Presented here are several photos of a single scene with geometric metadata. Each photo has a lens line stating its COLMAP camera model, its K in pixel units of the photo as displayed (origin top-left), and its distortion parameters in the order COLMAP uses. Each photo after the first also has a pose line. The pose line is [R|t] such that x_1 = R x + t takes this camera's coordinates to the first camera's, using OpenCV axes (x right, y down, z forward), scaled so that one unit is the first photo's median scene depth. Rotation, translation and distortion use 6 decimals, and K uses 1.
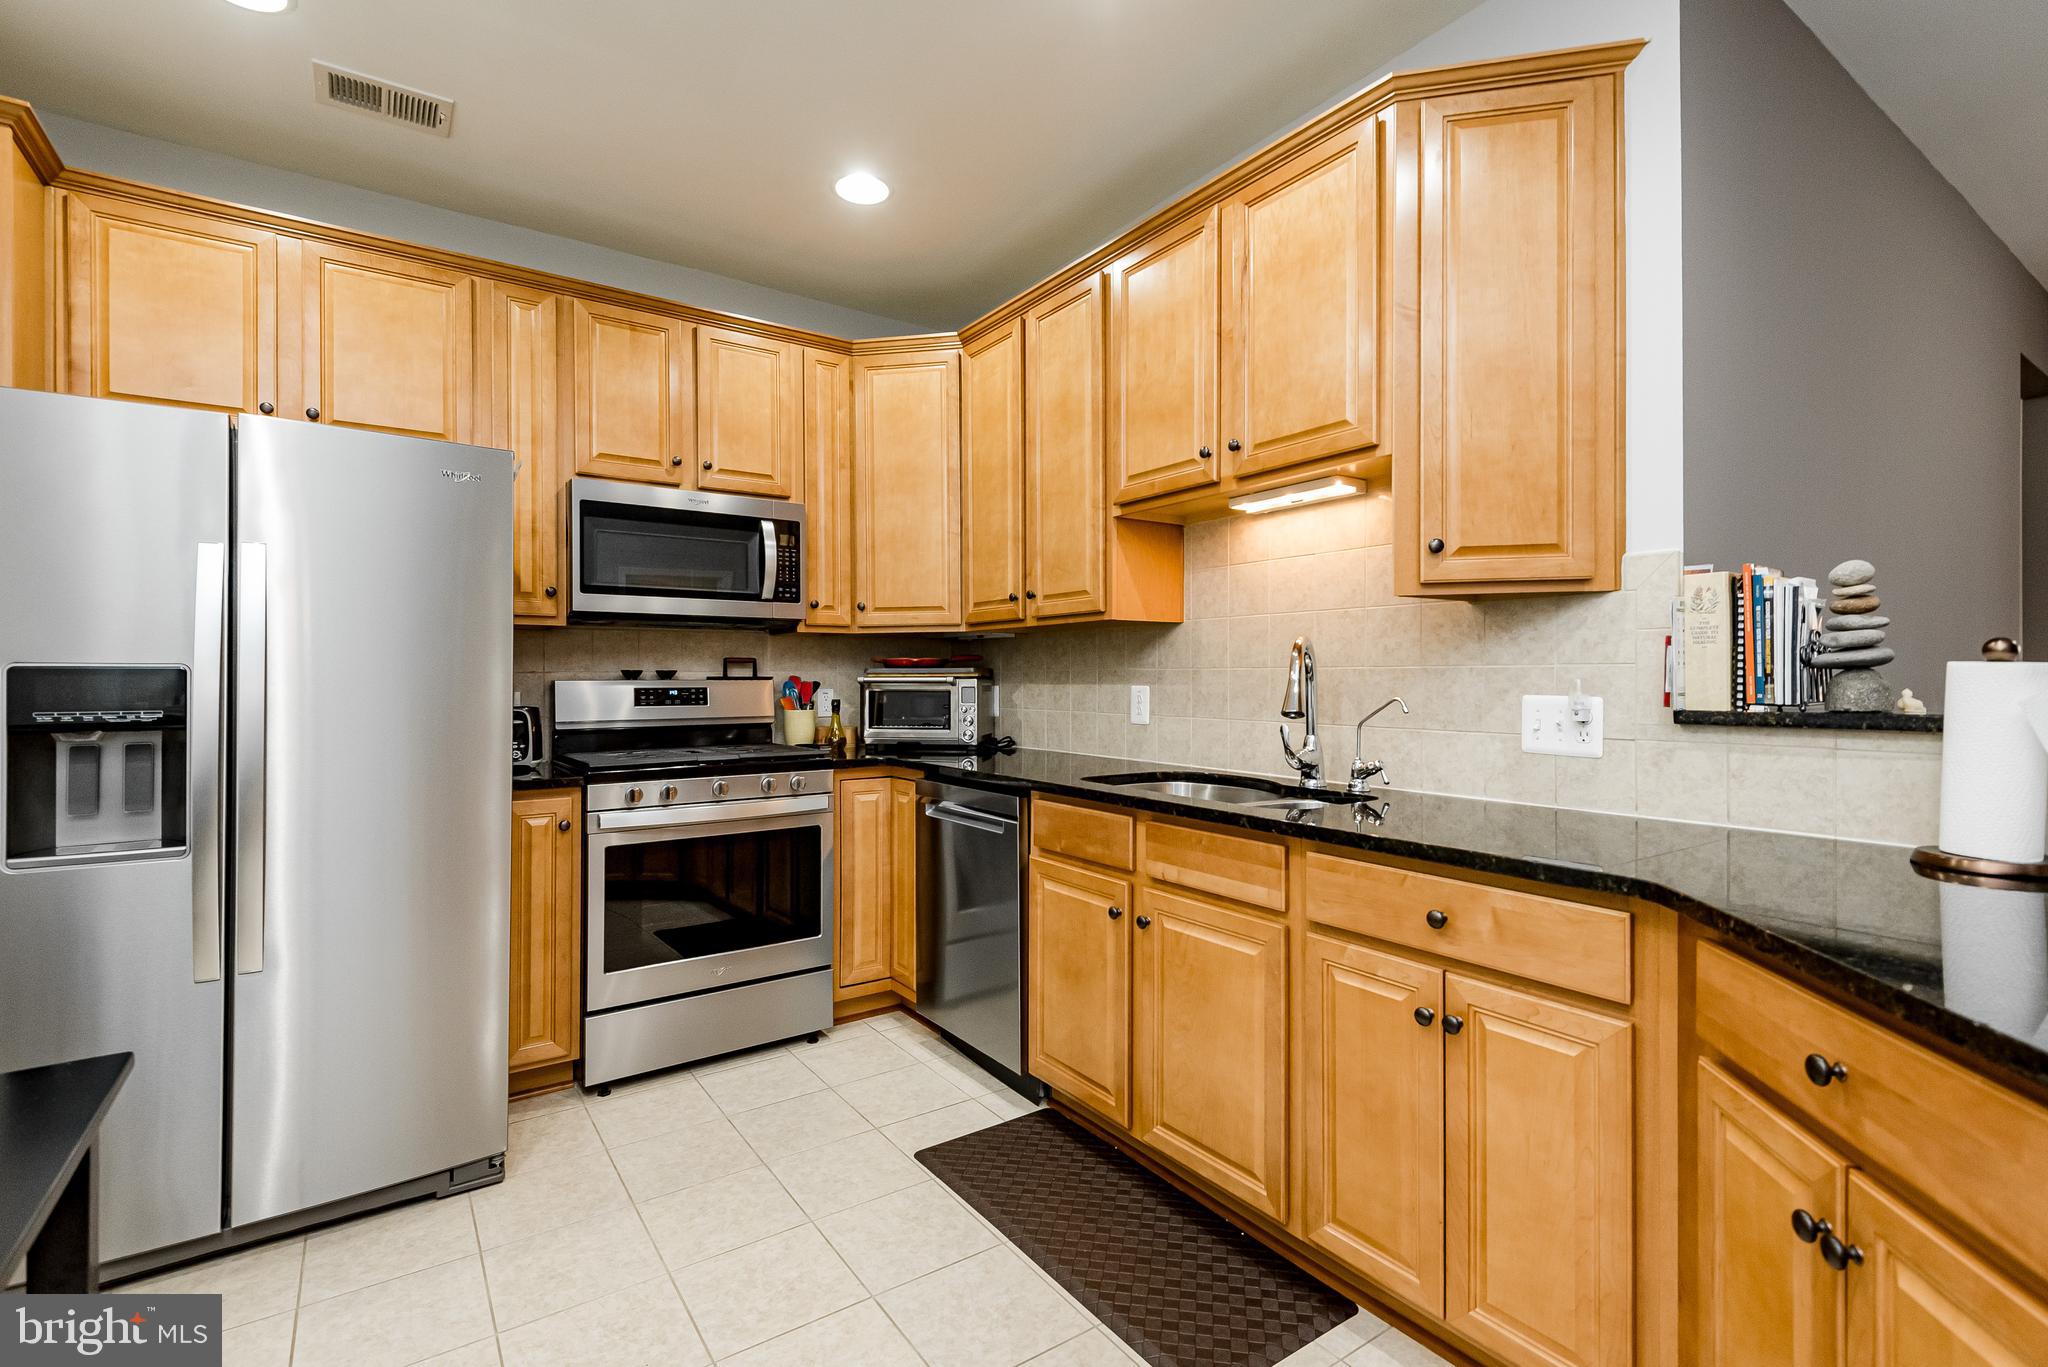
lens RADIAL K [[926.9, 0, 1012.7], [0, 926.9, 675.0], [0, 0, 1]] dist [0.020821, -0.008694]
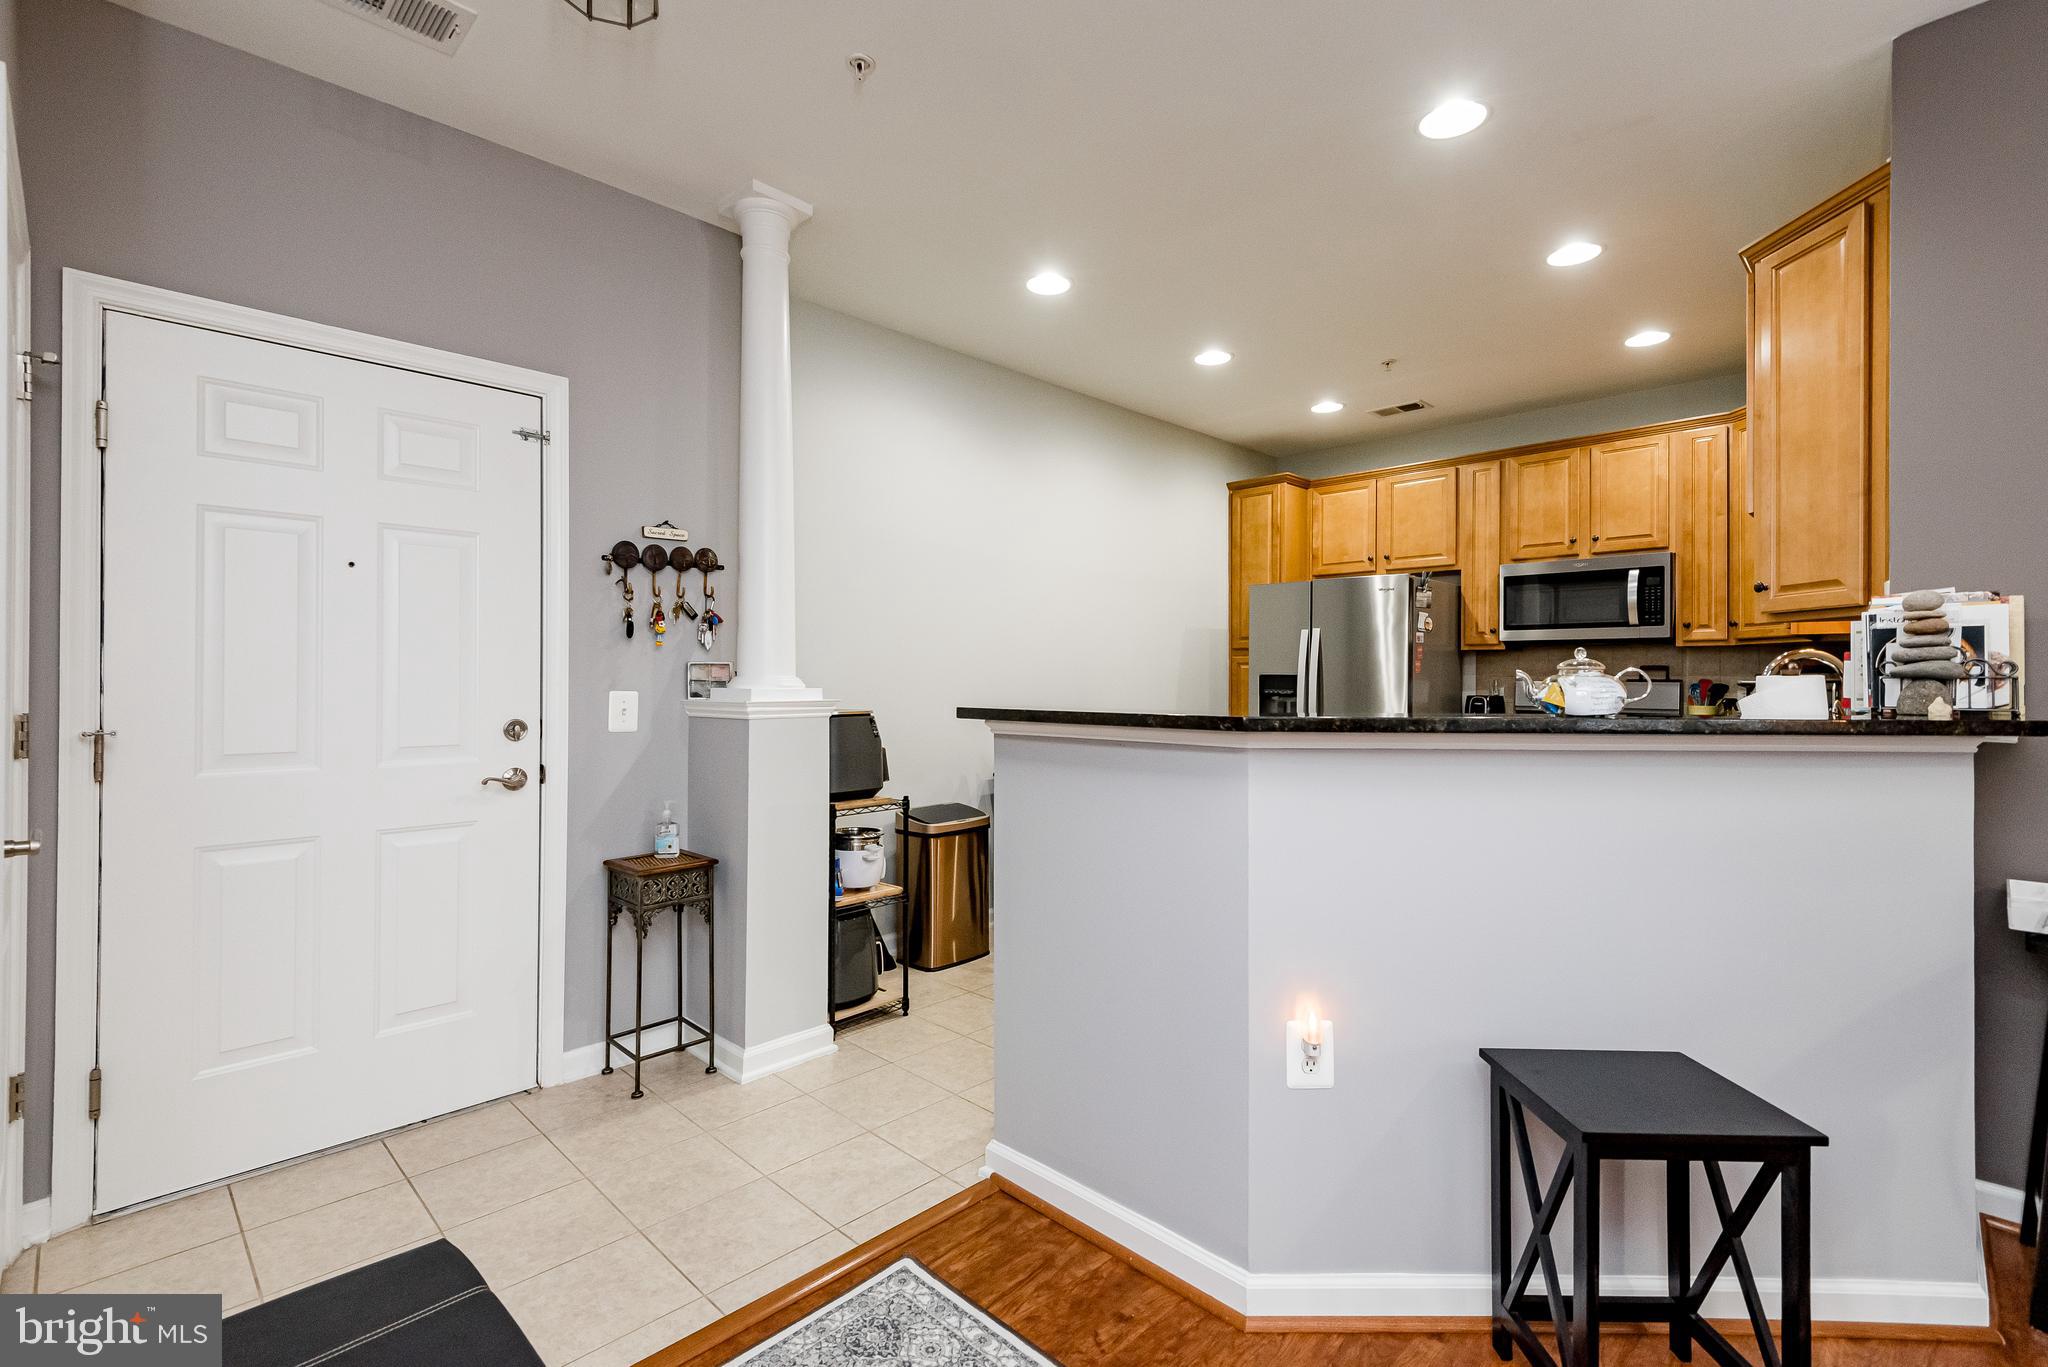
lens RADIAL K [[926.9, 0, 1021.4], [0, 926.9, 676.8], [0, 0, 1]] dist [0.020821, -0.008694]
pose [[0.191011, 0.004196, -0.981579, 1.123083], [-0.001931, 0.999991, 0.003899, -0.006635], [0.981586, 0.001151, 0.191017, -0.227302]]
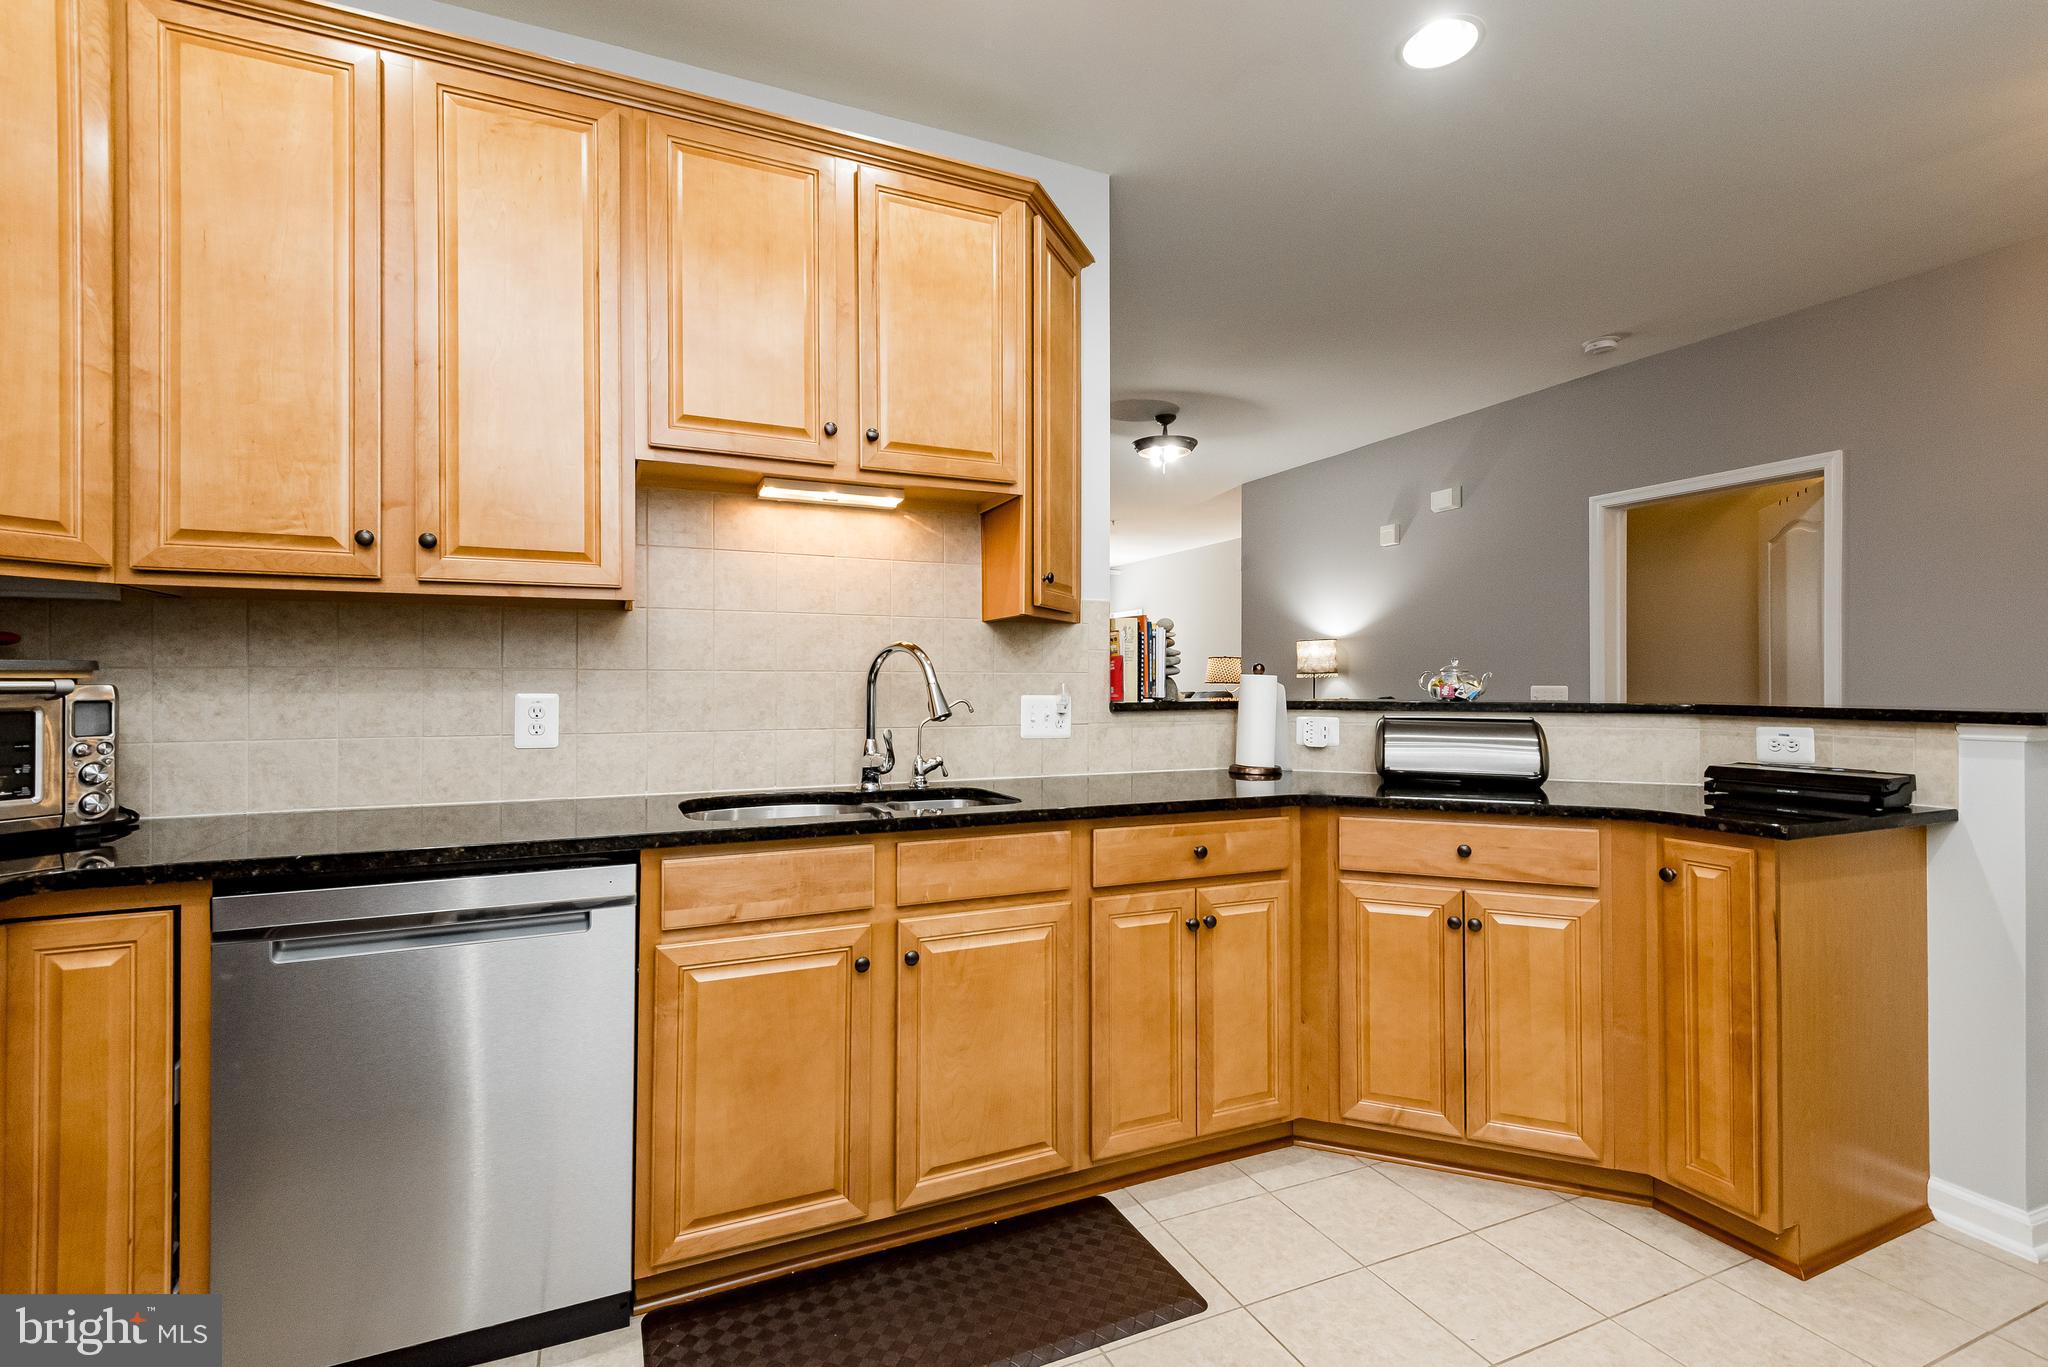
lens RADIAL K [[926.9, 0, 1023.9], [0, 926.9, 677.6], [0, 0, 1]] dist [0.020821, -0.008694]
pose [[0.171786, 0.006485, 0.985113, -0.555203], [-0.002992, 0.999977, -0.006061, 0.003205], [-0.985130, -0.001906, 0.171802, 0.577066]]
